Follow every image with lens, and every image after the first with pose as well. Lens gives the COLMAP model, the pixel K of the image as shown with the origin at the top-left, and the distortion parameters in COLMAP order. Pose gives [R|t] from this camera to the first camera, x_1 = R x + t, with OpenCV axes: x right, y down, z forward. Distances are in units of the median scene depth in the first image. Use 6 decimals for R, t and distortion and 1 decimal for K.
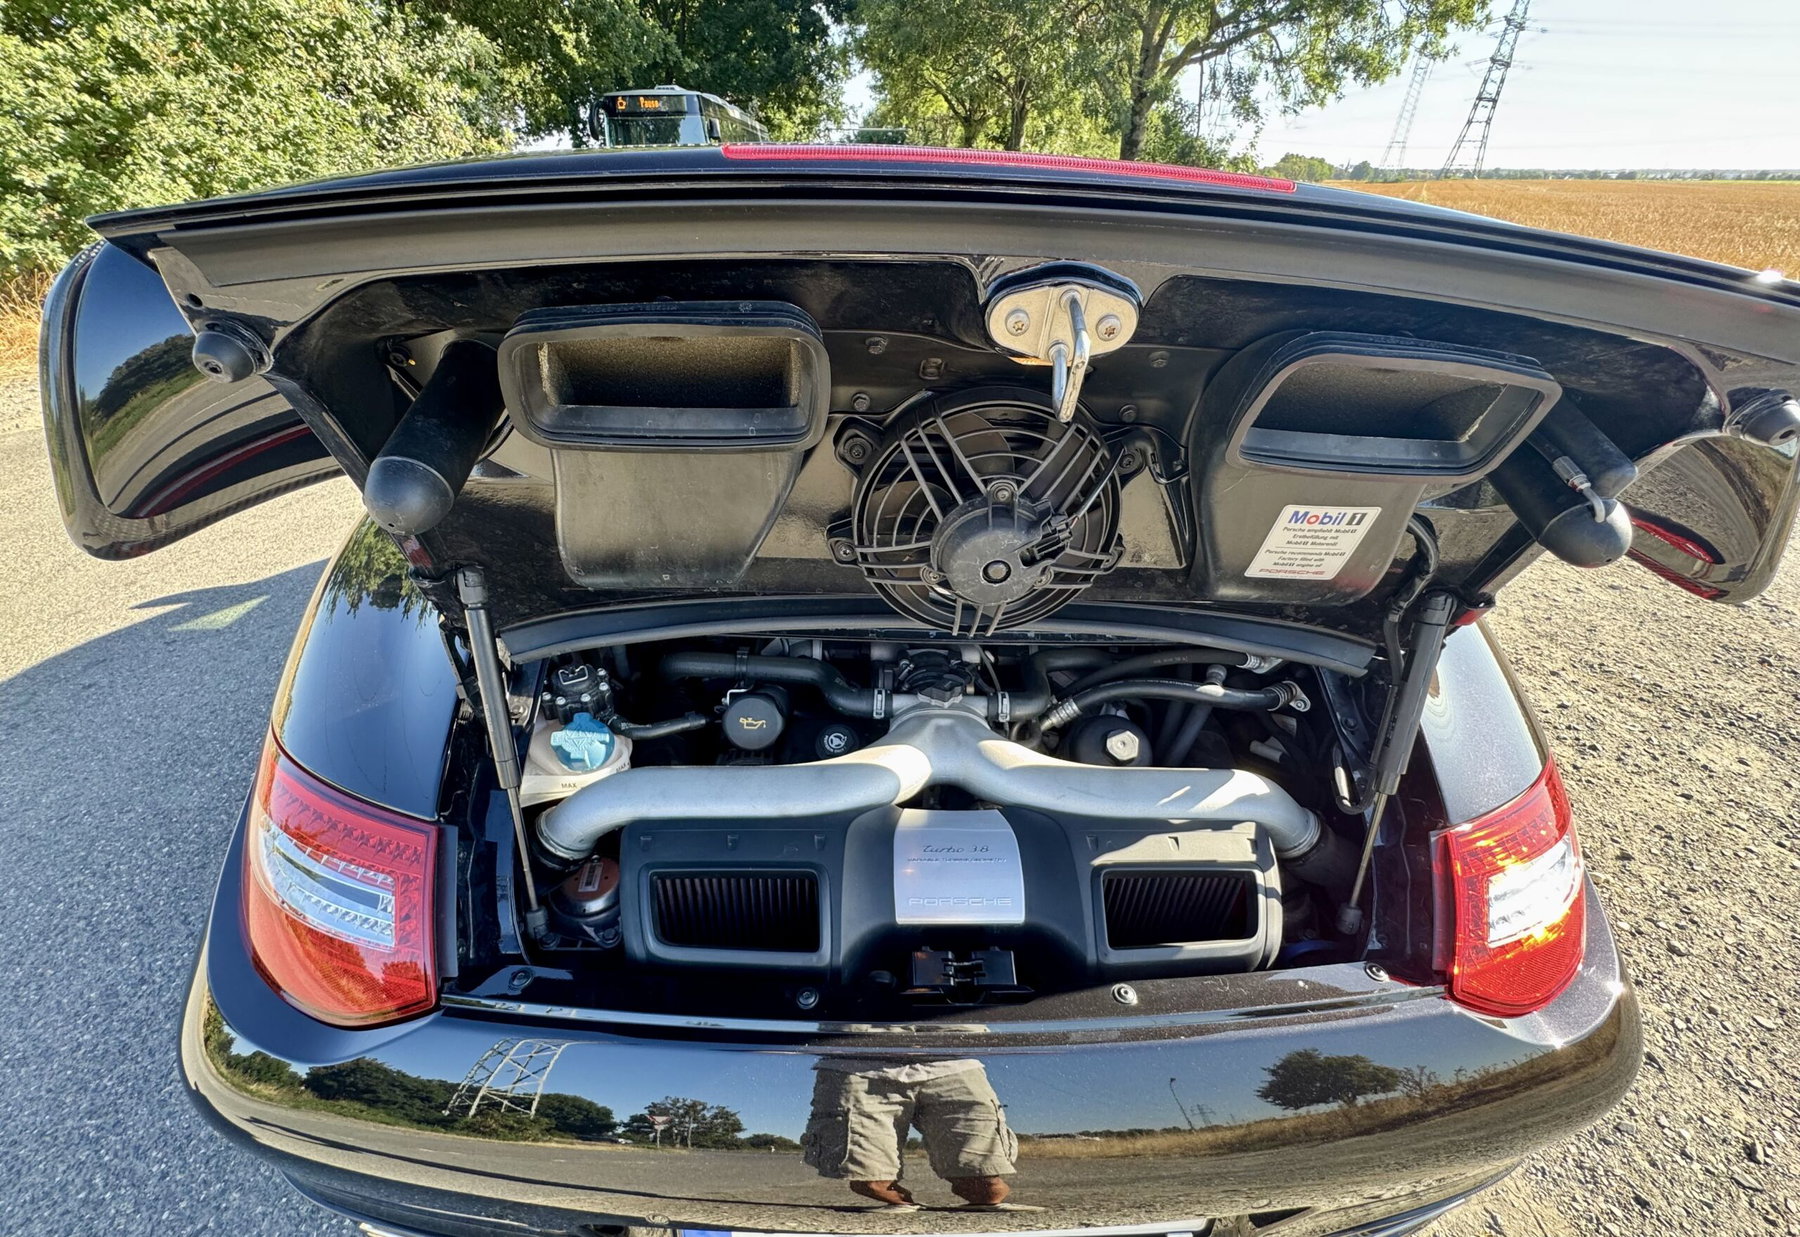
lens RADIAL K [[631.1, 0, 893.8], [0, 631.1, 605.5], [0, 0, 1]] dist [-0.002024, 0.000037]
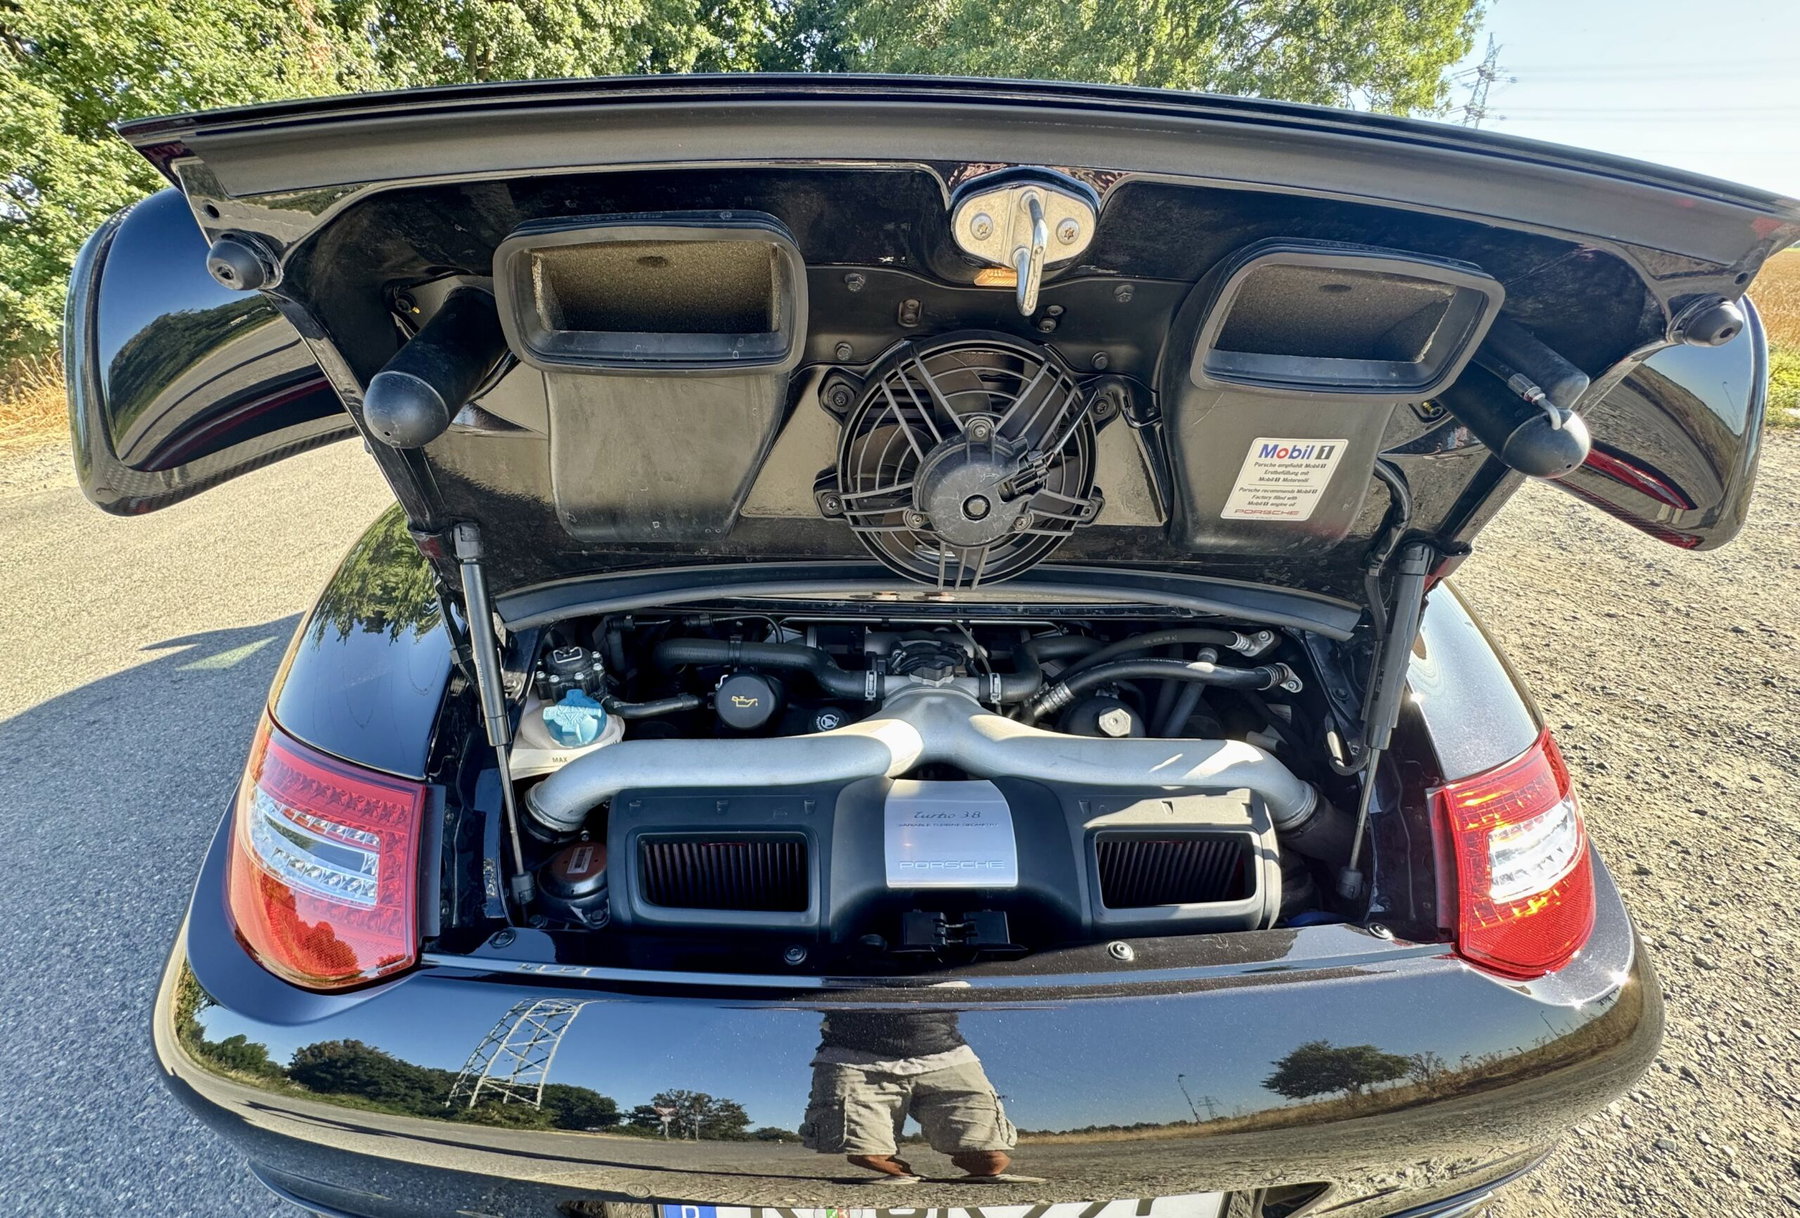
lens RADIAL K [[625.6, 0, 893.0], [0, 625.6, 612.3], [0, 0, 1]] dist [-0.001818, -0.000020]
pose [[0.999907, -0.012905, -0.004479, 0.021473], [0.012556, 0.997403, -0.070915, 0.135233], [0.005383, 0.070852, 0.997472, -0.002703]]
